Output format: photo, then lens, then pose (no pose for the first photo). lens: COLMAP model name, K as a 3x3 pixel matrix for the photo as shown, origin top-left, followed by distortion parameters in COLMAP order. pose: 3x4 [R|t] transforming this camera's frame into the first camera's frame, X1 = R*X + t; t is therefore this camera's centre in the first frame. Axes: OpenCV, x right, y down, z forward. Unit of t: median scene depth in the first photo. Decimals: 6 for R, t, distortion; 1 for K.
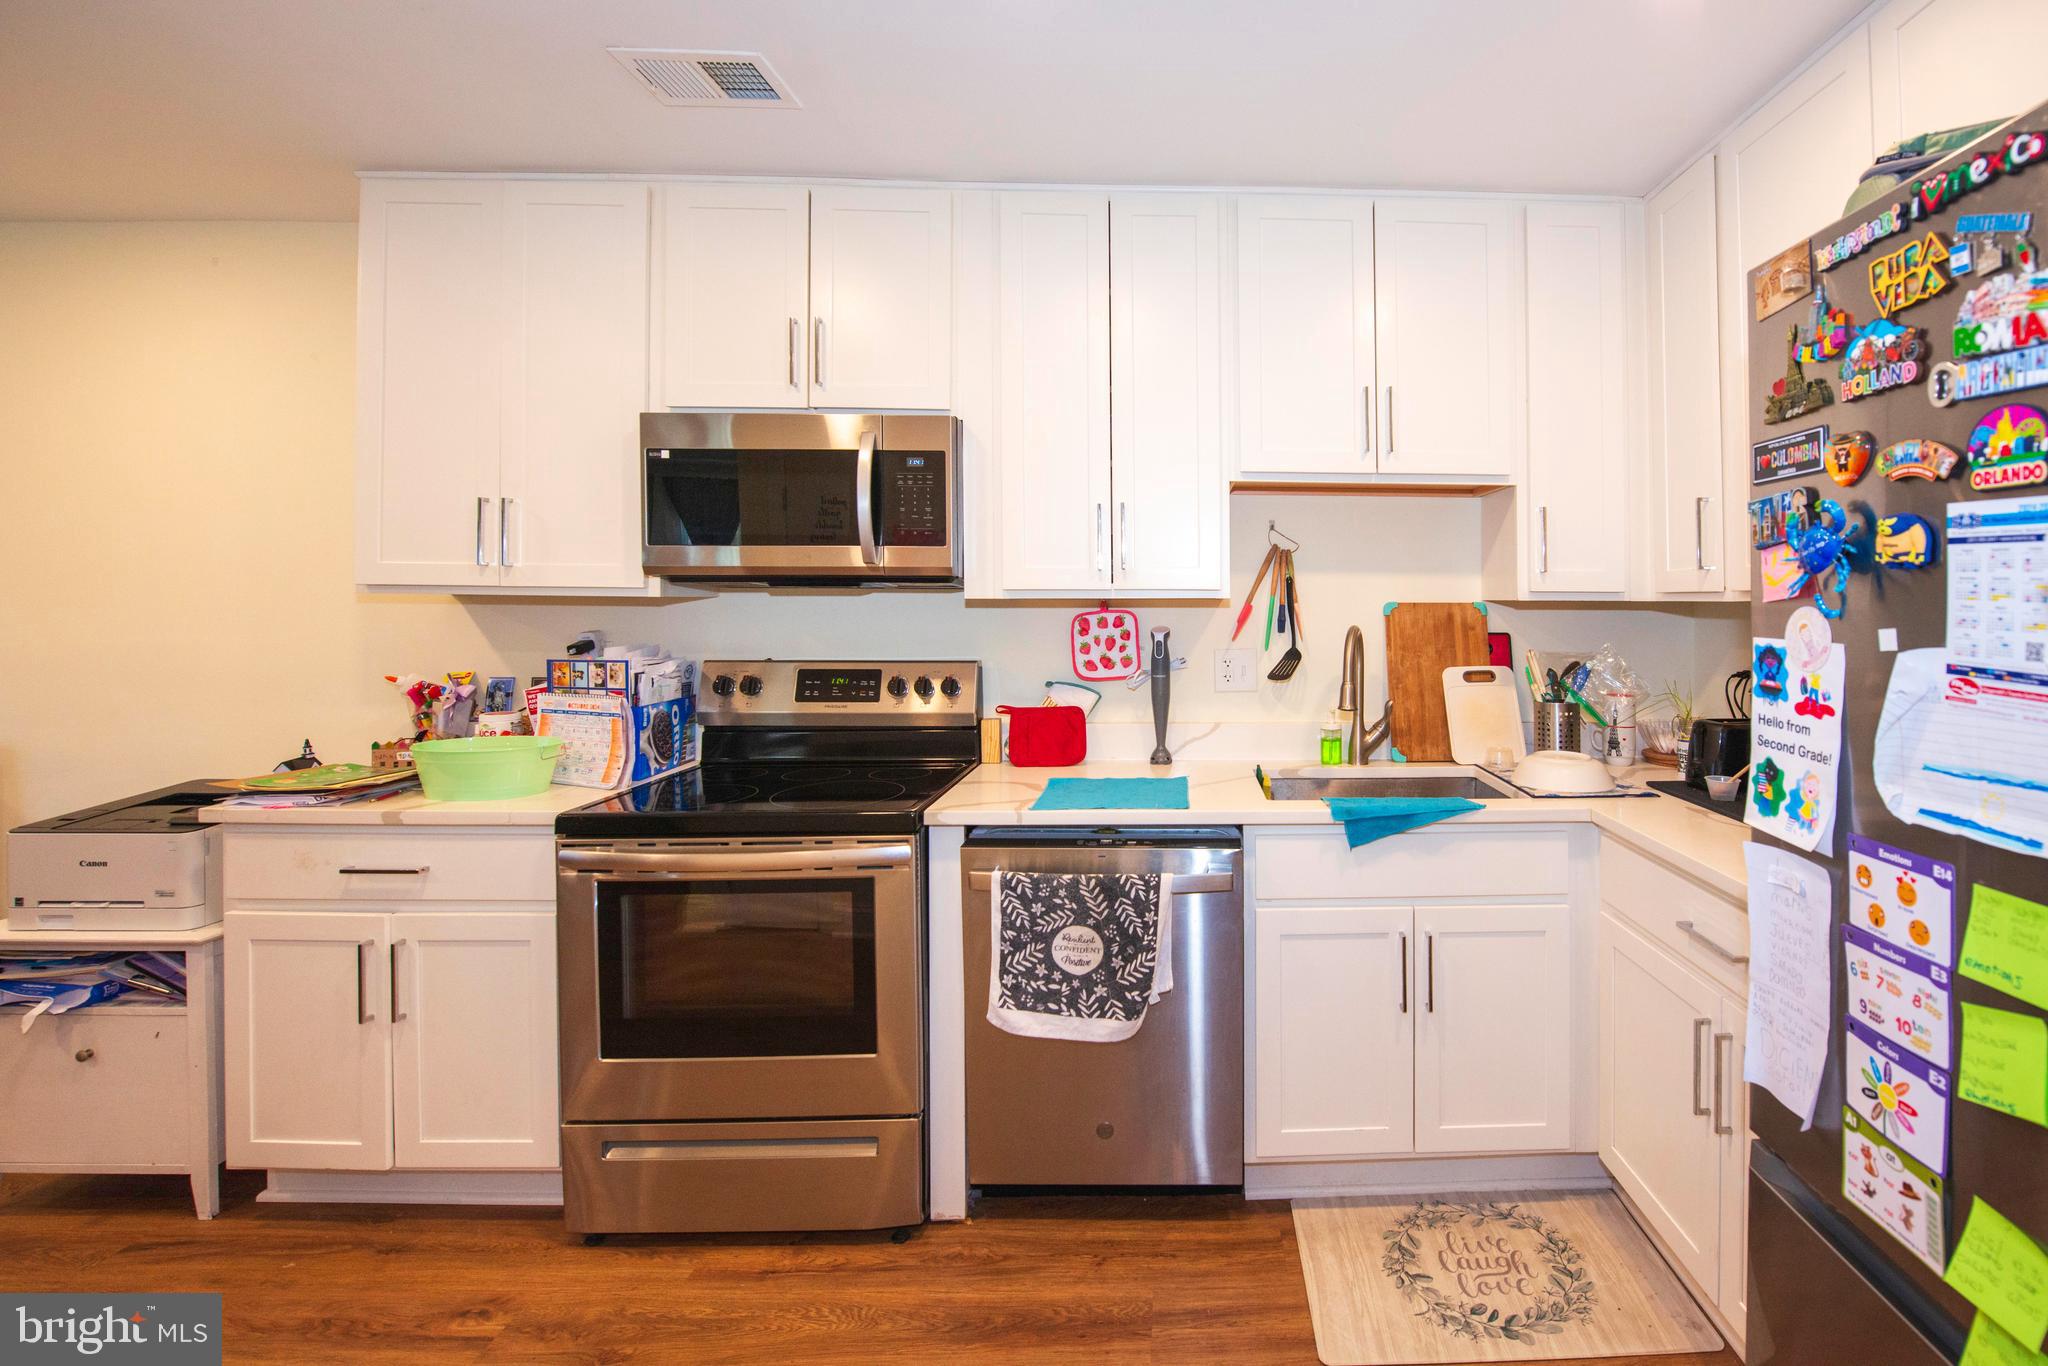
lens RADIAL K [[871.9, 0, 1207.1], [0, 871.9, 596.4], [0, 0, 1]] dist [-0.017800, 0.000622]
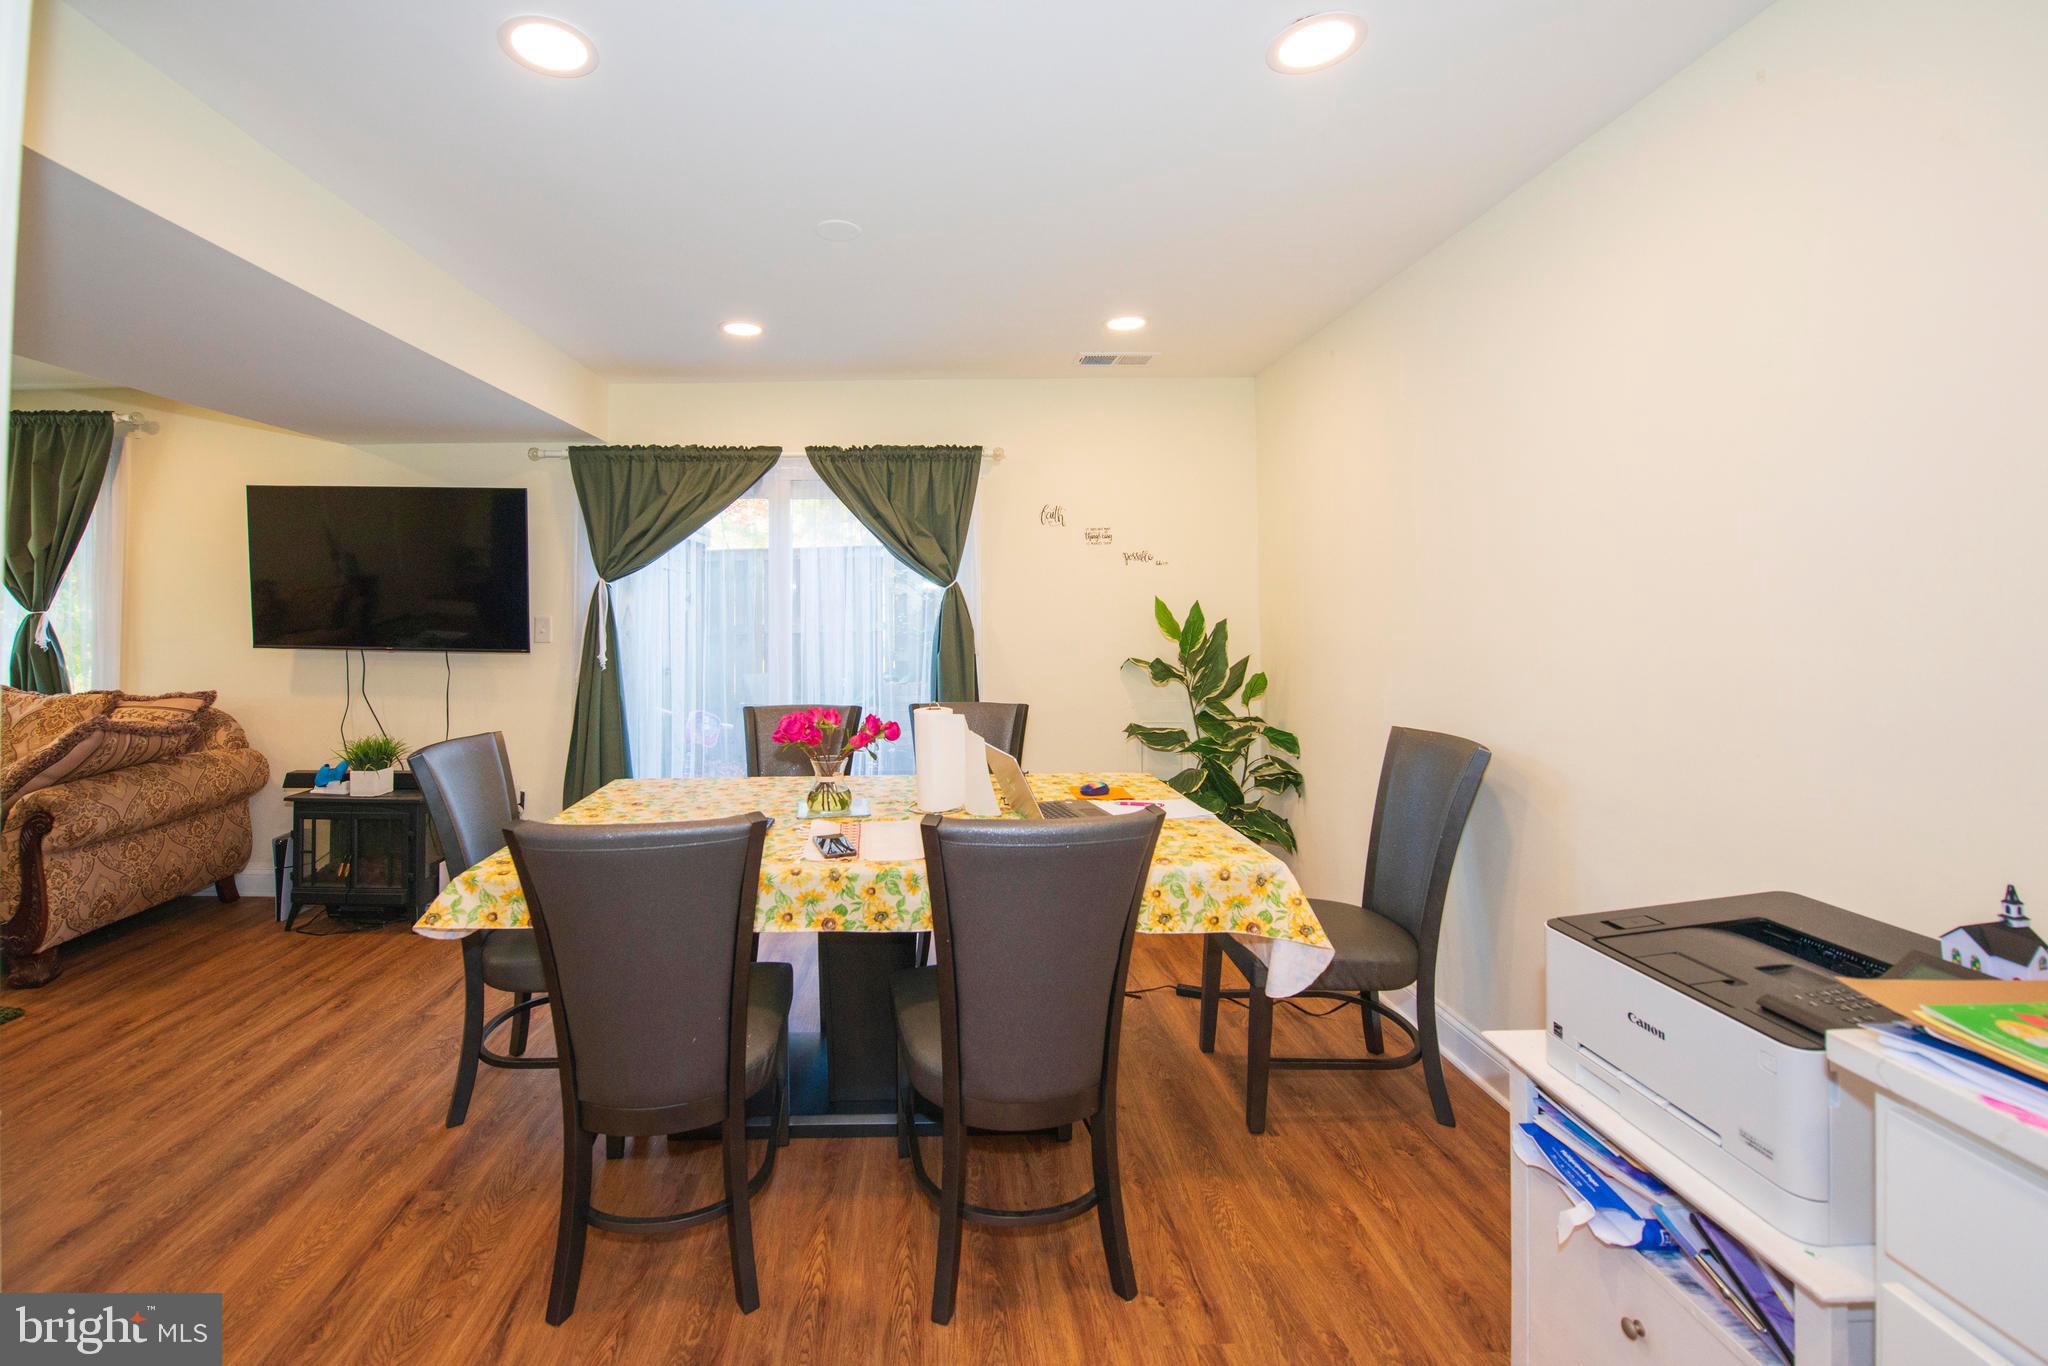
lens RADIAL K [[858.8, 0, 931.8], [0, 858.8, 588.9], [0, 0, 1]] dist [-0.019970, -0.000070]
pose [[-0.034135, -0.027250, -0.999046, -0.676352], [0.011500, 0.999551, -0.027657, 0.011255], [0.999351, -0.012433, -0.033806, 0.503218]]
